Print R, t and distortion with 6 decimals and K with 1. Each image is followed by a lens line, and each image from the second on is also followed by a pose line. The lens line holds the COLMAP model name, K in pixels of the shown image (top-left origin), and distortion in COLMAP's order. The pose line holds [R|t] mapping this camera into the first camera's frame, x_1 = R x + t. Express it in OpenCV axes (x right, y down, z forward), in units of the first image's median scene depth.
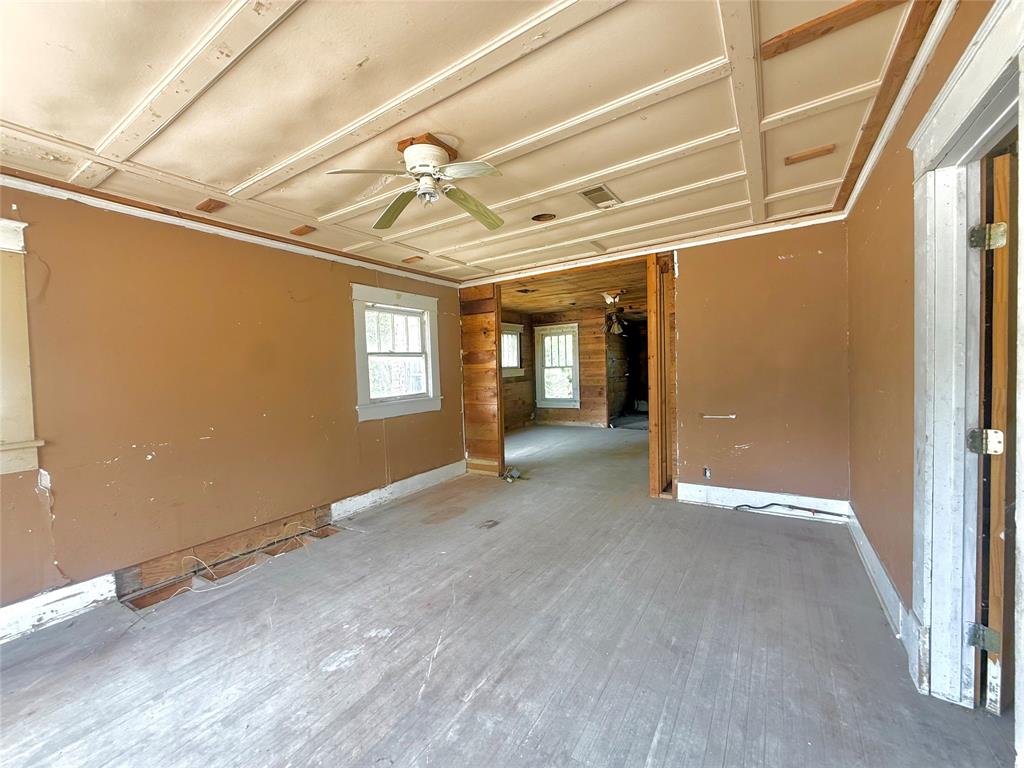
lens RADIAL K [[406.1, 0, 515.0], [0, 406.1, 387.1], [0, 0, 1]] dist [-0.010645, 0.000666]
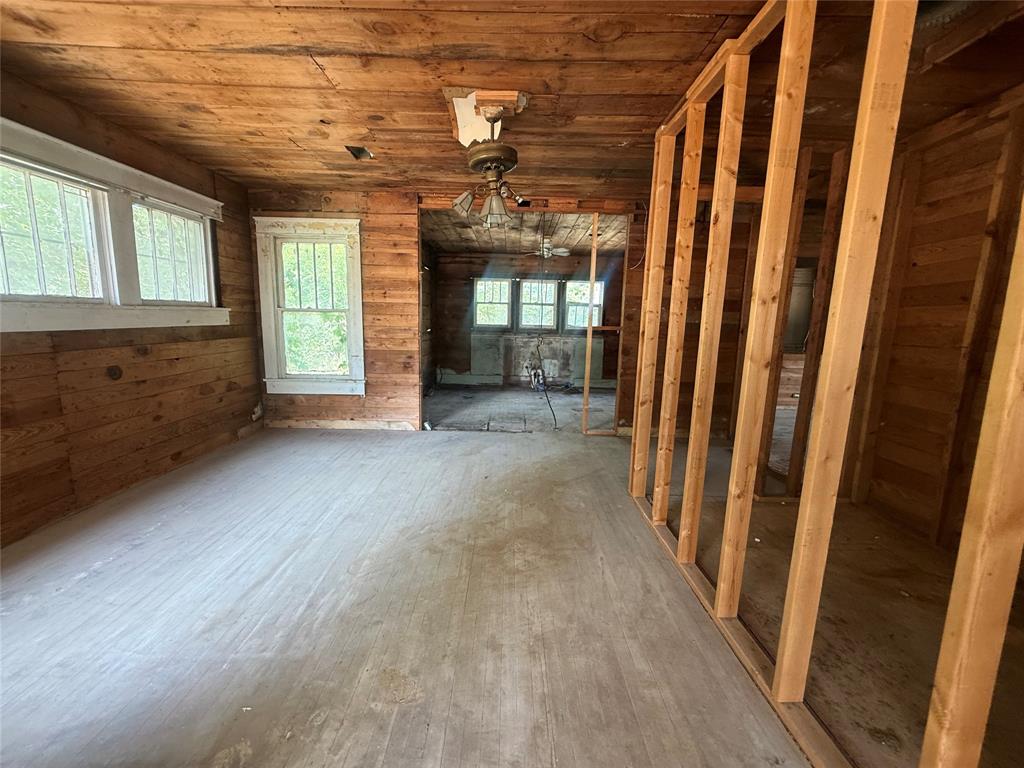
lens RADIAL K [[406.1, 0, 514.9], [0, 406.1, 383.6], [0, 0, 1]] dist [-0.010645, 0.000666]
pose [[0.834850, -0.034142, 0.549417, 0.038096], [-0.025850, 0.994542, 0.101084, -0.017561], [-0.549870, -0.098592, 0.829411, 0.472343]]
